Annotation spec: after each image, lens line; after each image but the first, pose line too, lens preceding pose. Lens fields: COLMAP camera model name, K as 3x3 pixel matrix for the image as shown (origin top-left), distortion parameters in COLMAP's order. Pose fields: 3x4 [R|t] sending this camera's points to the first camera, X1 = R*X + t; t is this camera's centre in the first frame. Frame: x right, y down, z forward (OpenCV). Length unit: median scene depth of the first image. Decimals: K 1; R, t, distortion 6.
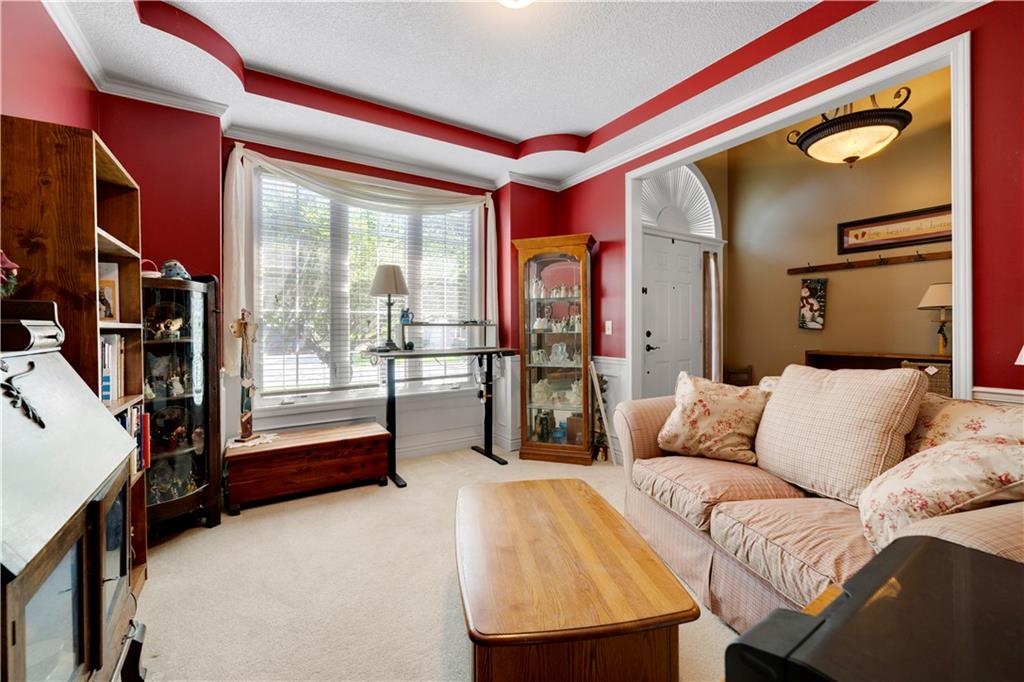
lens RADIAL K [[406.6, 0, 501.5], [0, 406.6, 328.3], [0, 0, 1]] dist [0.000032, 0.000467]
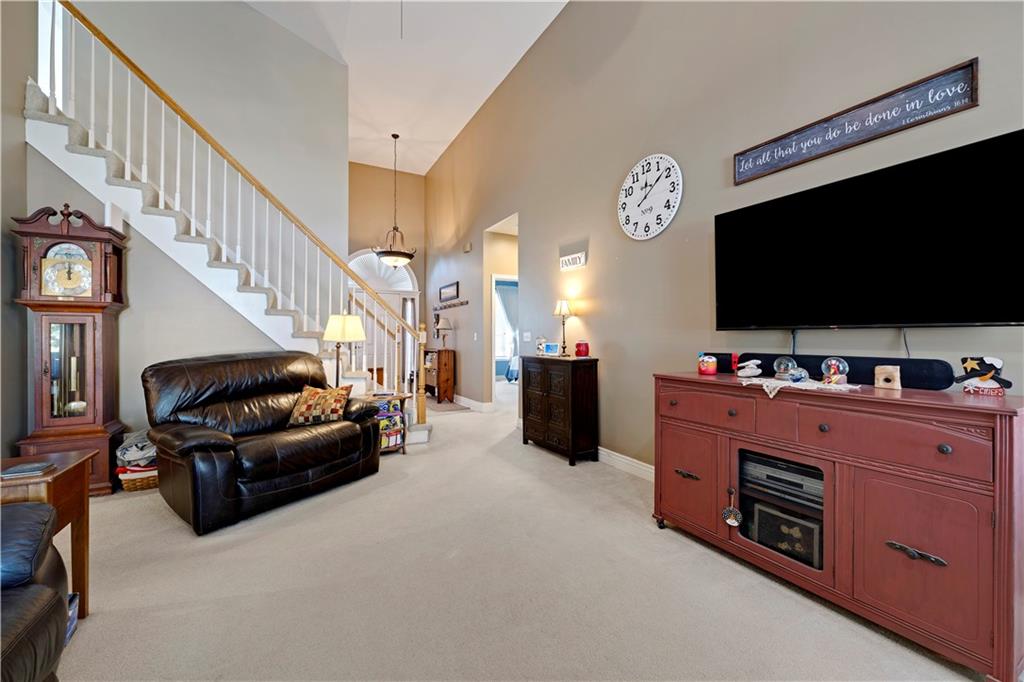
lens RADIAL K [[406.6, 0, 510.3], [0, 406.6, 339.4], [0, 0, 1]] dist [0.000032, 0.000467]
pose [[0.998799, 0.000741, -0.048997, 1.230114], [-0.000802, 0.999999, -0.001227, 0.009518], [0.048996, 0.001264, 0.998798, -1.005148]]
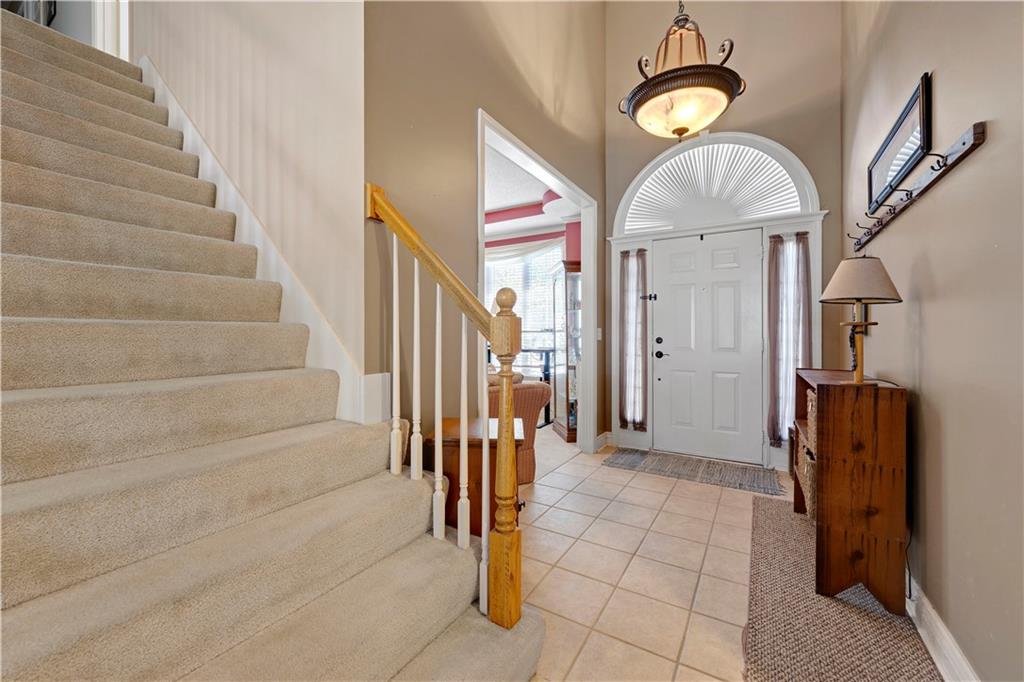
lens RADIAL K [[406.6, 0, 513.6], [0, 406.6, 337.0], [0, 0, 1]] dist [0.000032, 0.000467]
pose [[0.456577, 0.009837, -0.889629, 1.078612], [-0.004528, 0.999952, 0.008733, -0.001520], [0.889672, 0.000041, 0.456600, 0.231825]]
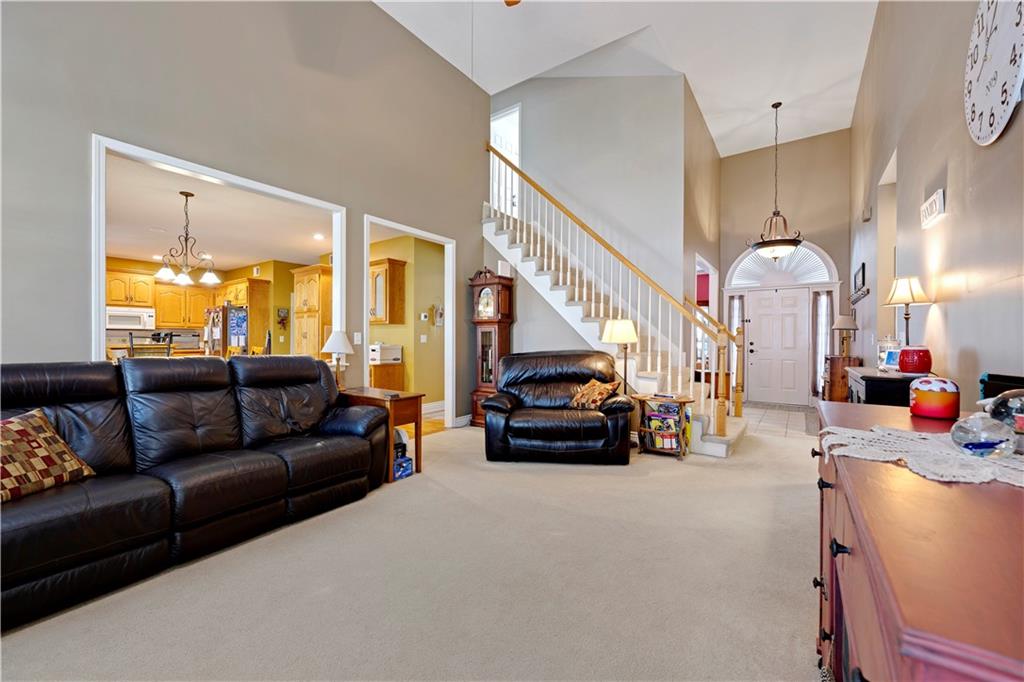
lens RADIAL K [[406.6, 0, 511.7], [0, 406.6, 343.8], [0, 0, 1]] dist [0.000032, 0.000467]
pose [[0.394445, 0.011838, -0.918843, 1.654357], [-0.009058, 0.999919, 0.008993, 0.007932], [0.918875, 0.004776, 0.394520, -0.767571]]
